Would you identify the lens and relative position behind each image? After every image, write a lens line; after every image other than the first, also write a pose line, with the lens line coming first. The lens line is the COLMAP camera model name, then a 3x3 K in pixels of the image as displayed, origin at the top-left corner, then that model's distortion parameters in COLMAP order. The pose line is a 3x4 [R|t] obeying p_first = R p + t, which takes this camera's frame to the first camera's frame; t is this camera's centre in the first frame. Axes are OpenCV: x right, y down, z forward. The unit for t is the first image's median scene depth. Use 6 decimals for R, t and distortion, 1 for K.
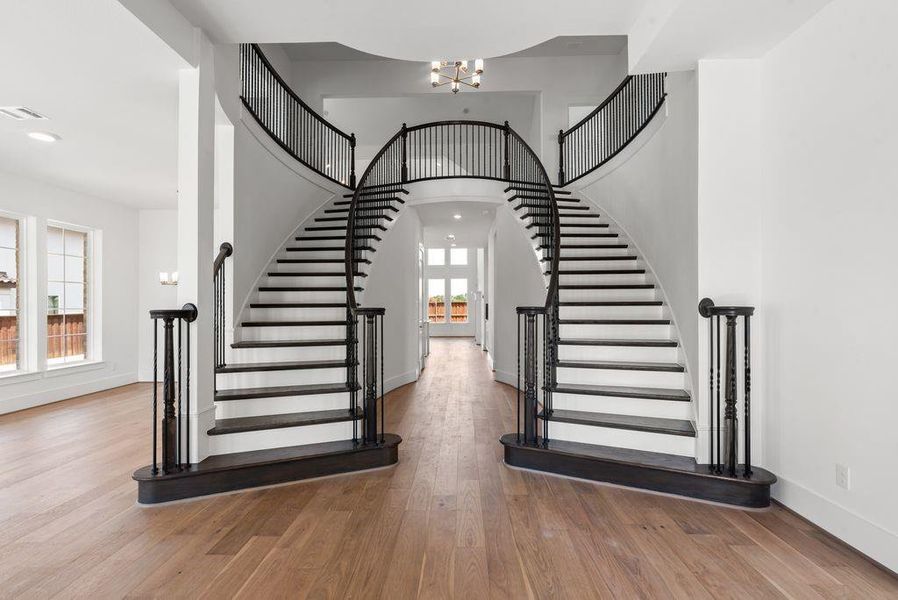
lens RADIAL K [[425.6, 0, 454.4], [0, 425.6, 300.5], [0, 0, 1]] dist [-0.001025, -0.000705]
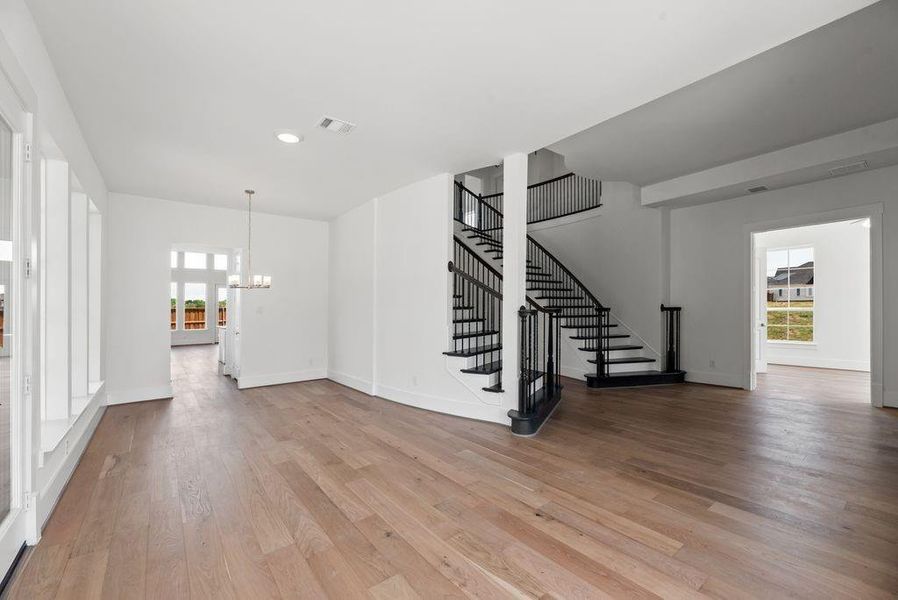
lens RADIAL K [[374.0, 0, 449.0], [0, 374.0, 300.0], [0, 0, 1]] dist [-0.001853, -0.000185]
pose [[0.767864, 0.012624, 0.640489, -1.186283], [-0.000940, 0.999827, -0.018579, 0.008741], [-0.640613, 0.013664, 0.767743, 0.091278]]
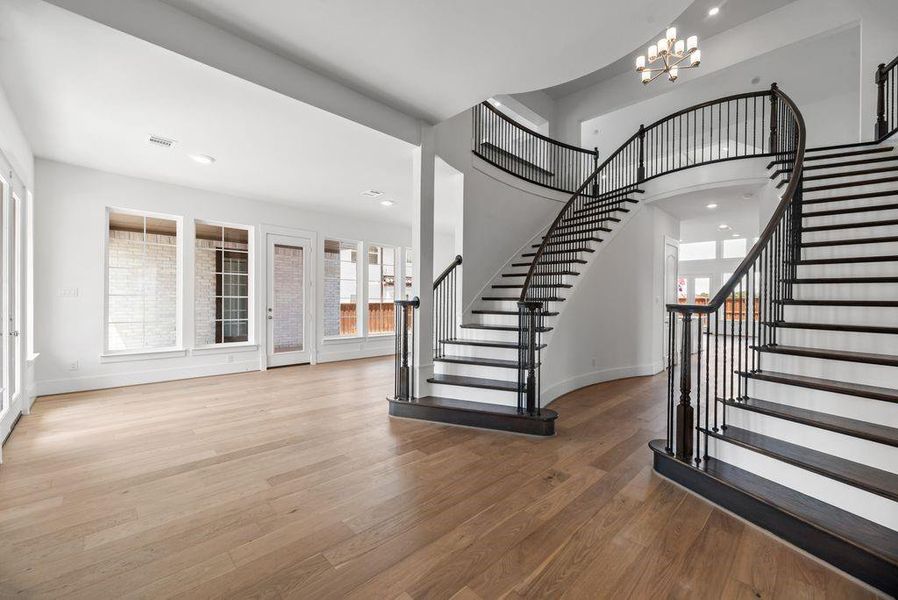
lens RADIAL K [[361.3, 0, 453.2], [0, 361.3, 297.8], [0, 0, 1]] dist [0.001414, 0.000304]
pose [[0.723883, 0.013255, -0.689795, 0.283072], [-0.008095, 0.999910, 0.010718, -0.003007], [0.689875, -0.002175, 0.723925, 0.084779]]
